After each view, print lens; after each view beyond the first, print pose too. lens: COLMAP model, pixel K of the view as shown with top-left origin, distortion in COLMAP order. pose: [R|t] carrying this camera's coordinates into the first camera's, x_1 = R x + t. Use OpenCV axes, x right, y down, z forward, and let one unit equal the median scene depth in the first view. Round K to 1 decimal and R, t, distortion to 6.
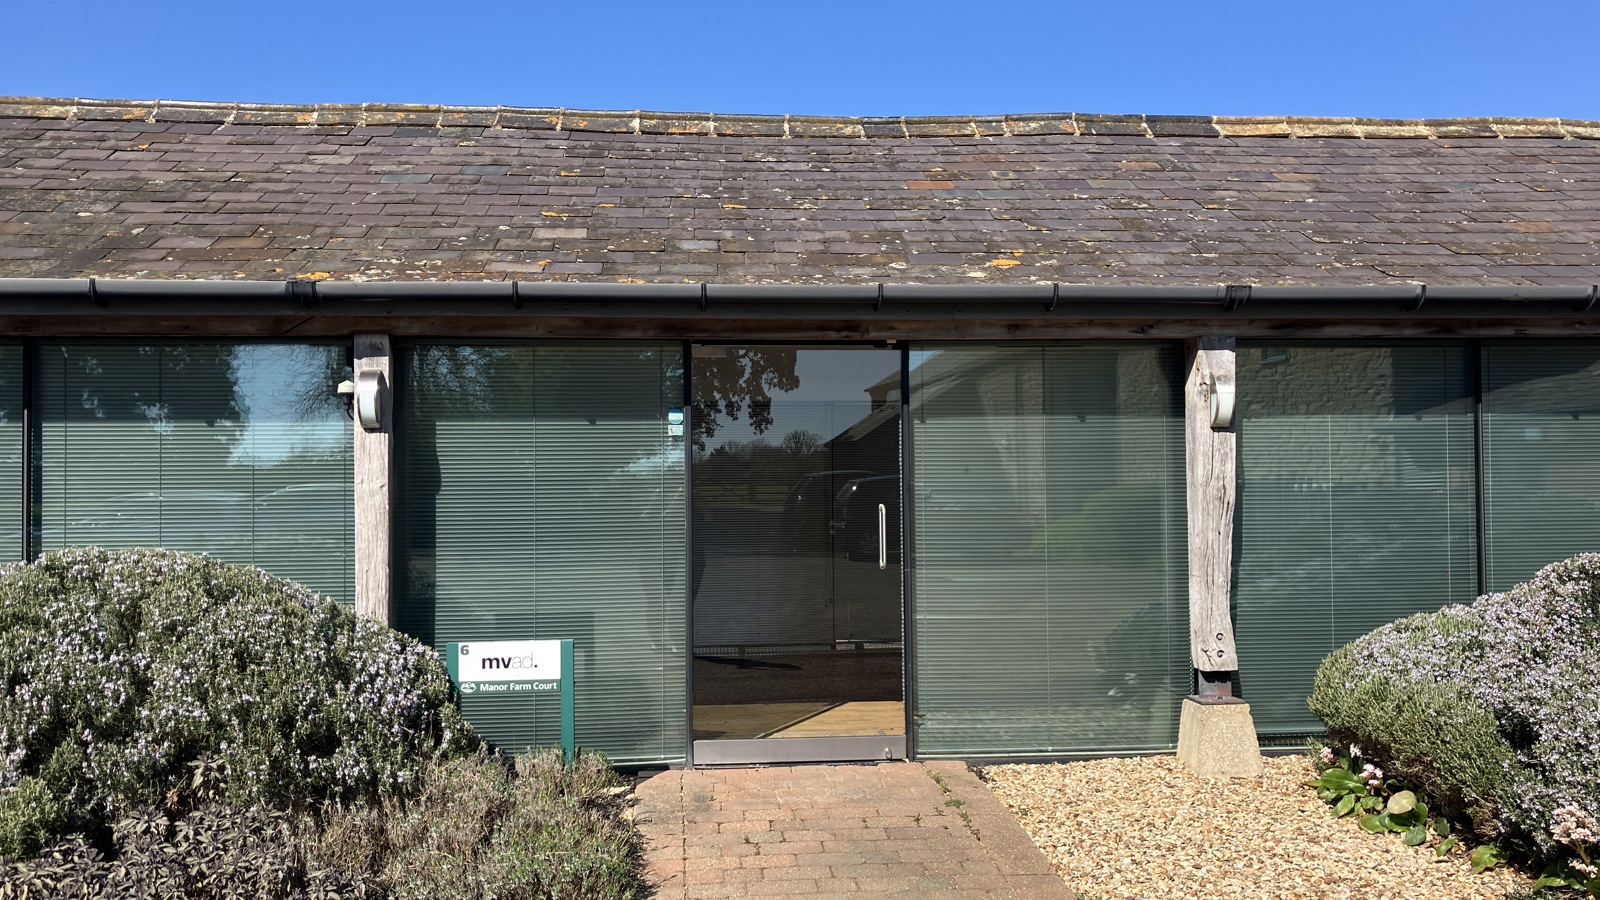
lens RADIAL K [[1317.3, 0, 804.7], [0, 1317.3, 481.8], [0, 0, 1]] dist [0.029281, -0.030783]
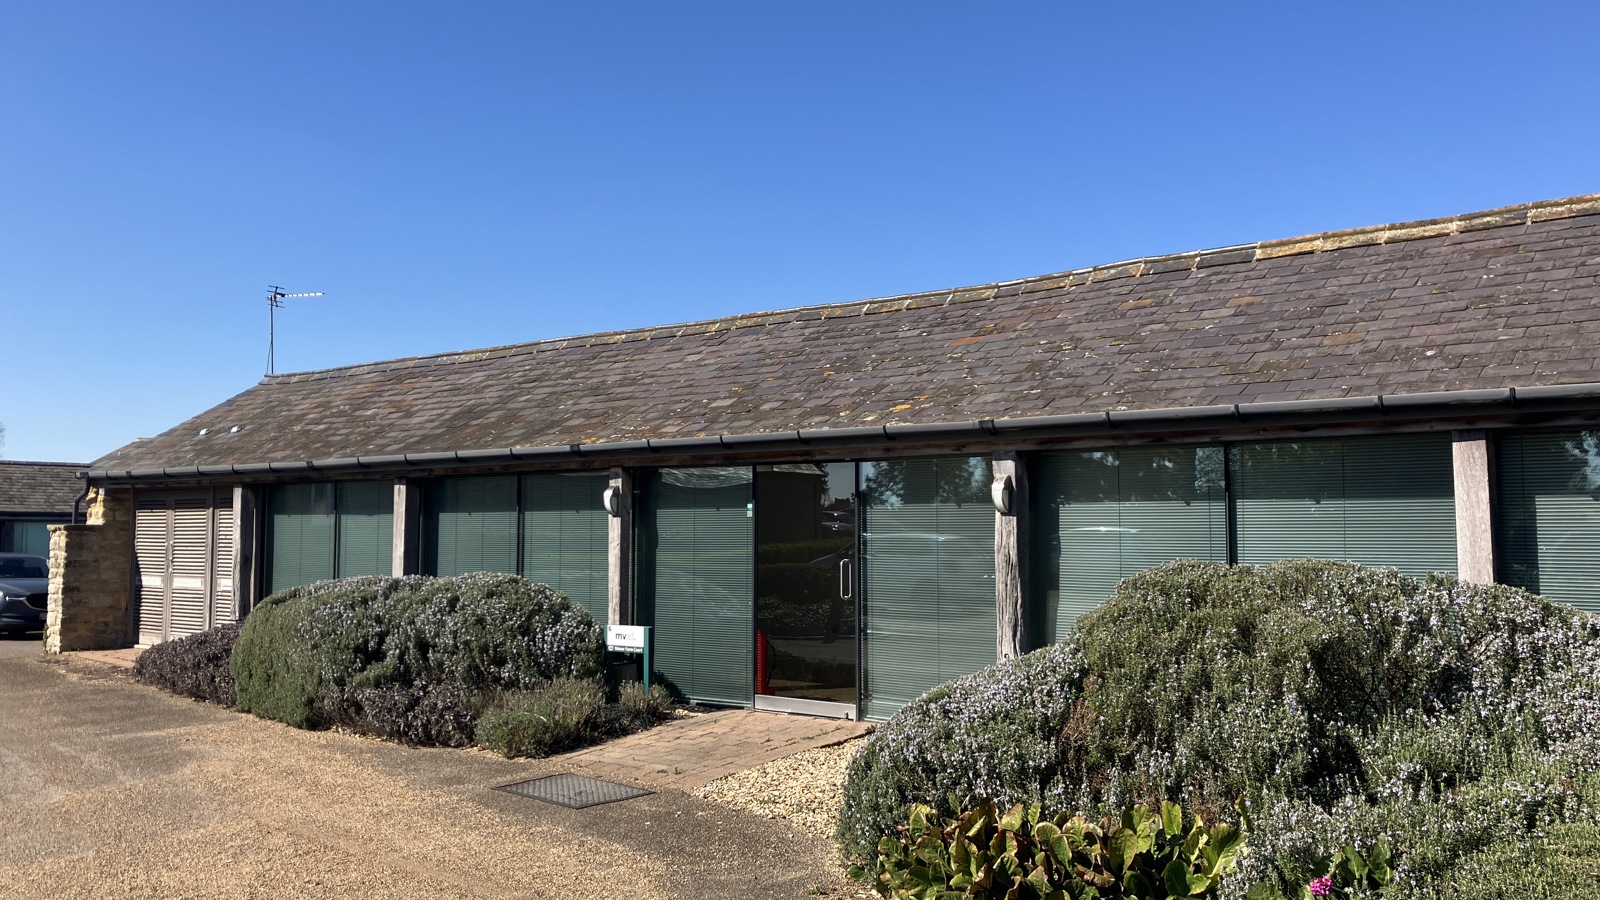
lens RADIAL K [[1317.3, 0, 795.8], [0, 1317.3, 445.1], [0, 0, 1]] dist [0.029281, -0.030783]
pose [[0.728016, -0.035345, -0.684648, 1.143388], [0.001834, 0.998767, -0.049612, -0.043975], [0.685558, 0.034863, 0.727183, -0.229120]]
